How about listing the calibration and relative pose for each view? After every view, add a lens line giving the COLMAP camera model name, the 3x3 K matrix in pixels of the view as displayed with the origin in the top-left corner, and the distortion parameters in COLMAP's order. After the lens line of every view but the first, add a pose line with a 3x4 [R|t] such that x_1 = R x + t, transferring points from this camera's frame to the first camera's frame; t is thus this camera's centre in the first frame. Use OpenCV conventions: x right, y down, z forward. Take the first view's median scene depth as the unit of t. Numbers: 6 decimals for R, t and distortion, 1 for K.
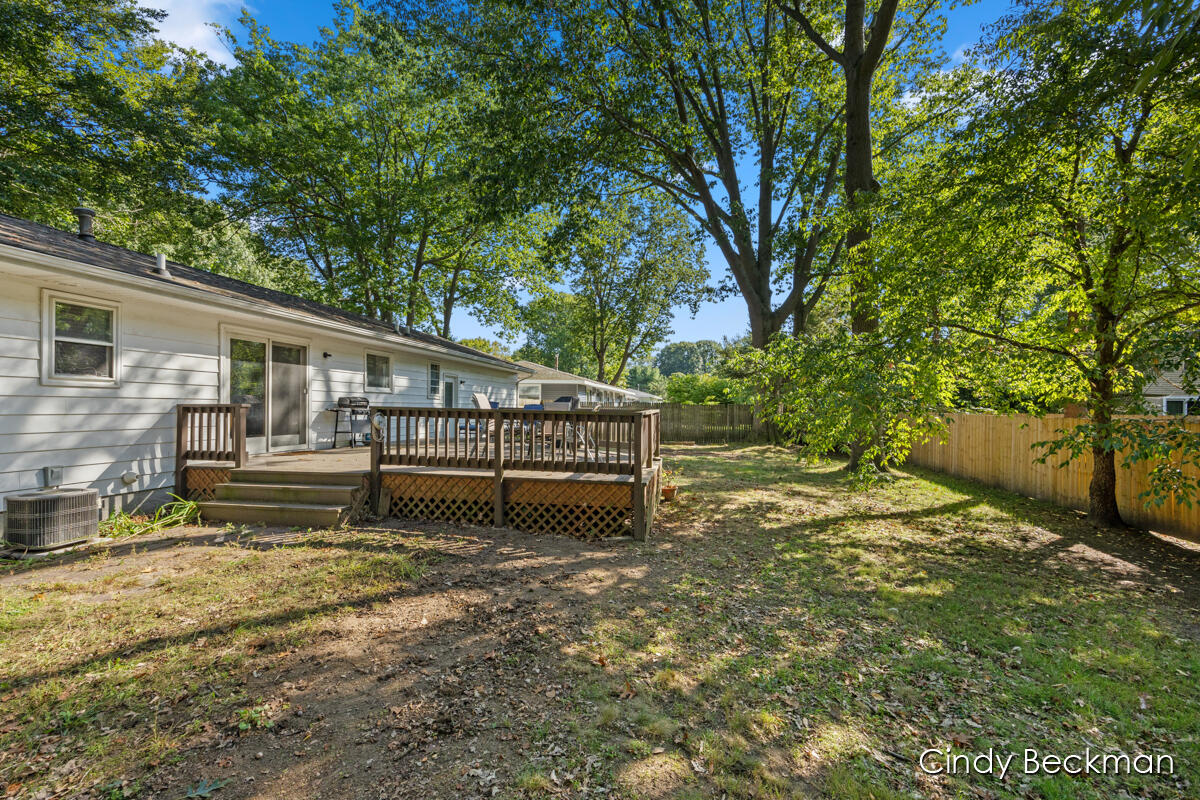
lens RADIAL K [[506.1, 0, 601.0], [0, 506.1, 405.4], [0, 0, 1]] dist [0.001937, 0.000849]
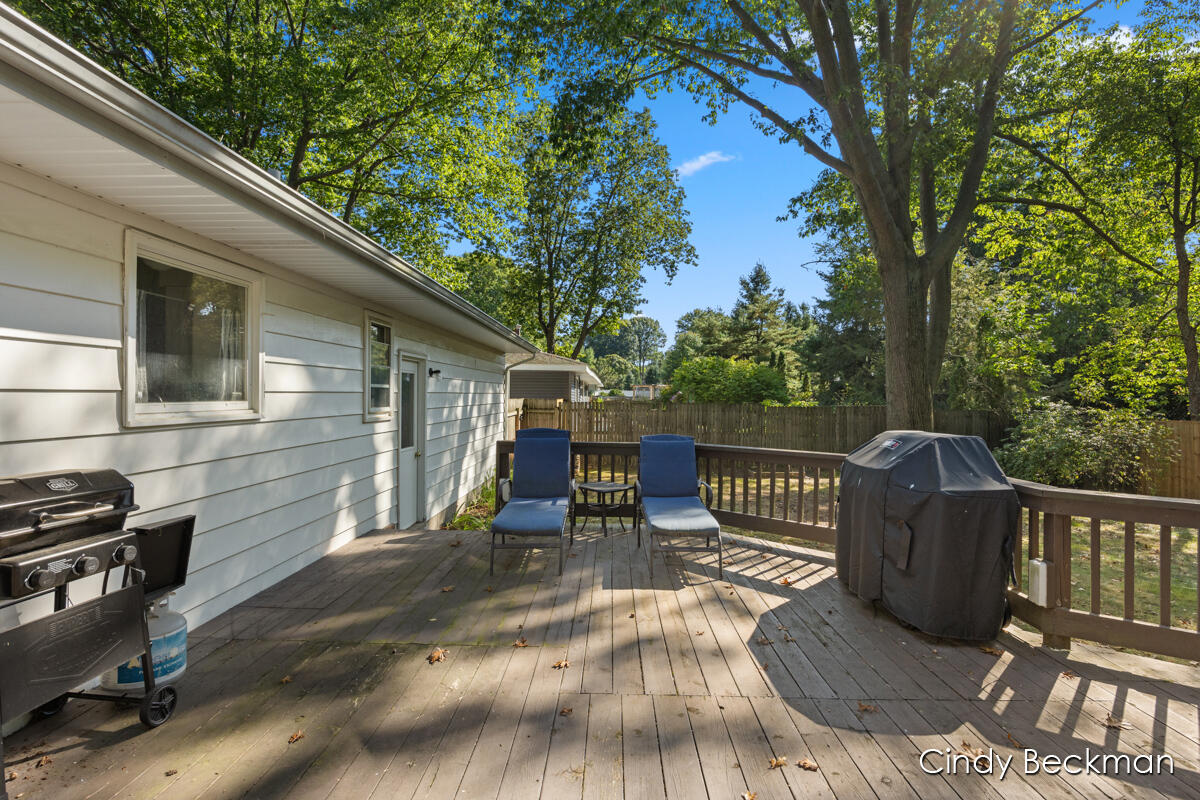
lens RADIAL K [[583.2, 0, 601.5], [0, 583.2, 393.1], [0, 0, 1]] dist [-0.029068, -0.000165]
pose [[0.987427, -0.000987, 0.158073, -0.527982], [0.000685, 0.999998, 0.001968, -0.074305], [-0.158075, -0.001835, 0.987425, 1.261144]]
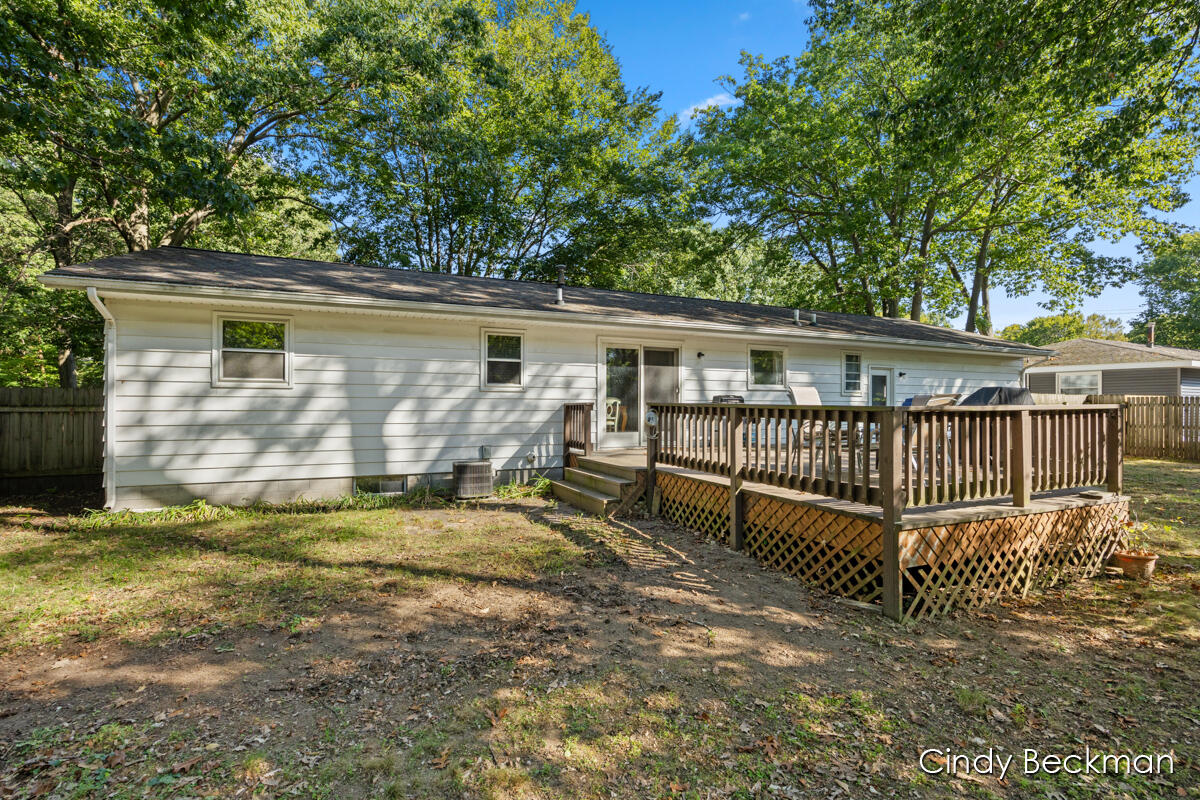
lens RADIAL K [[543.7, 0, 600.3], [0, 543.7, 406.4], [0, 0, 1]] dist [-0.015054, 0.000895]
pose [[0.567399, -0.008711, -0.823397, 0.381102], [0.006930, 0.999959, -0.005804, 0.014643], [0.823414, -0.002412, 0.567437, 0.323949]]
